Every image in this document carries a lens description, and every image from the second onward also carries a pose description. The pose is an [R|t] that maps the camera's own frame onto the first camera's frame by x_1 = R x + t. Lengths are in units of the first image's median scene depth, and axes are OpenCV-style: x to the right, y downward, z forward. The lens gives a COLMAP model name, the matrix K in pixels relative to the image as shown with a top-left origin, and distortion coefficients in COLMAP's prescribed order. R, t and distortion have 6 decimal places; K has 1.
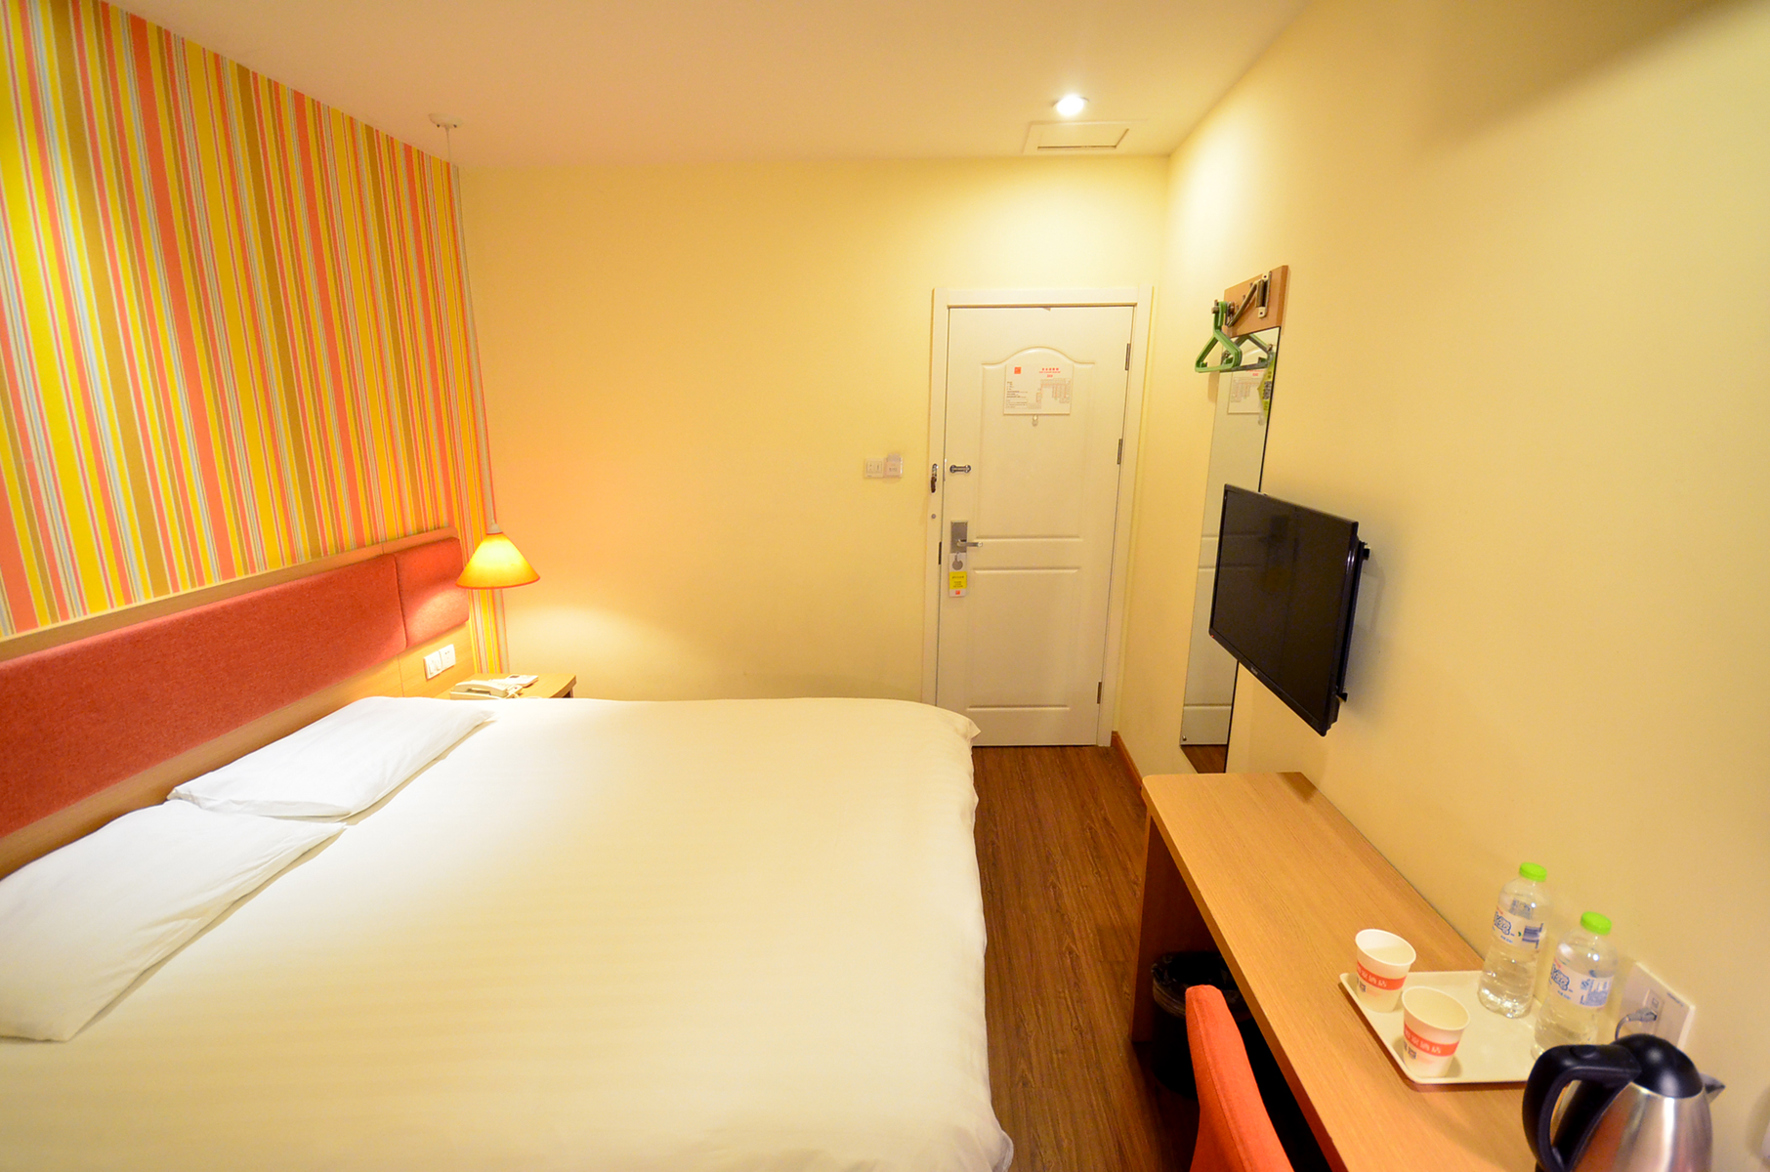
lens RADIAL K [[785.2, 0, 885.0], [0, 785.2, 586.0], [0, 0, 1]] dist [0.013131, -0.015542]
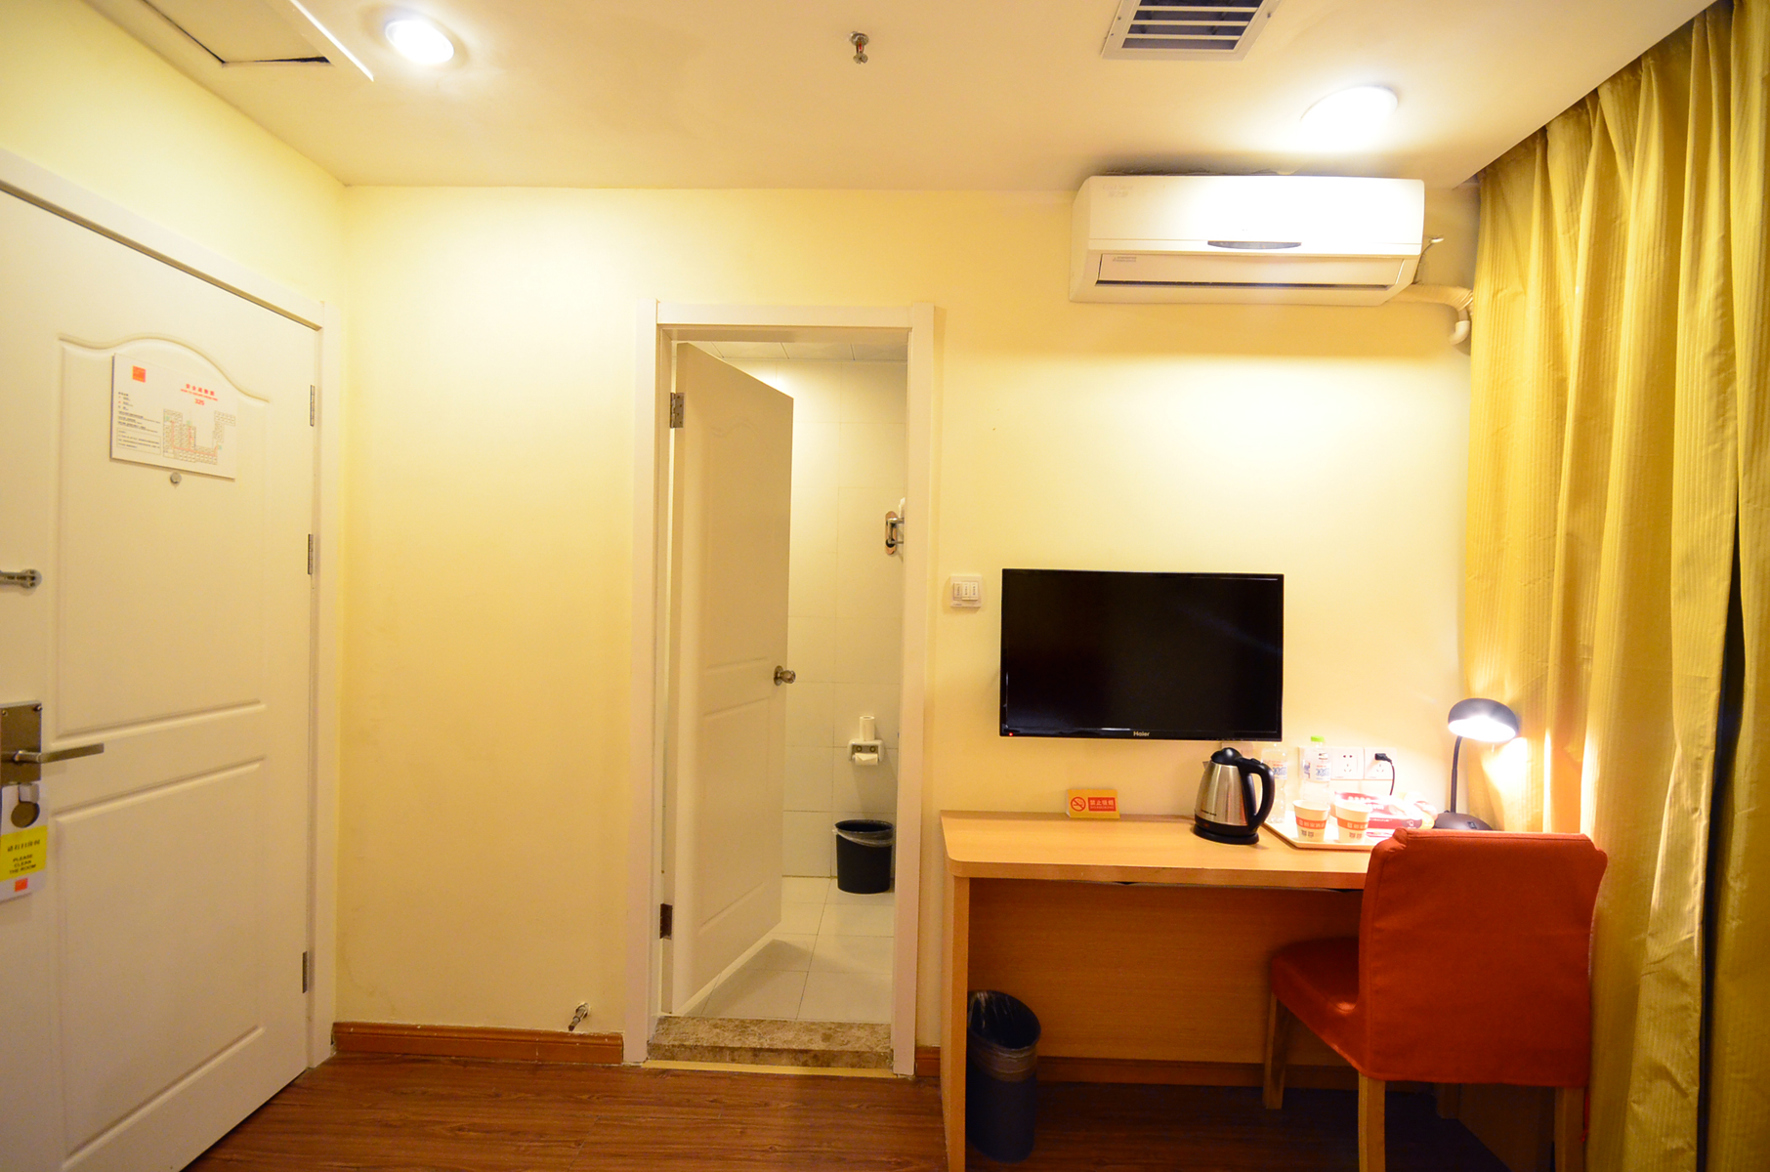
lens RADIAL K [[785.2, 0, 885.0], [0, 785.2, 586.0], [0, 0, 1]] dist [0.013131, -0.015542]
pose [[-0.060775, 0.016265, 0.998019, -0.331000], [0.179711, 0.983706, -0.005088, -0.060965], [-0.981840, 0.179046, -0.062708, 0.595047]]
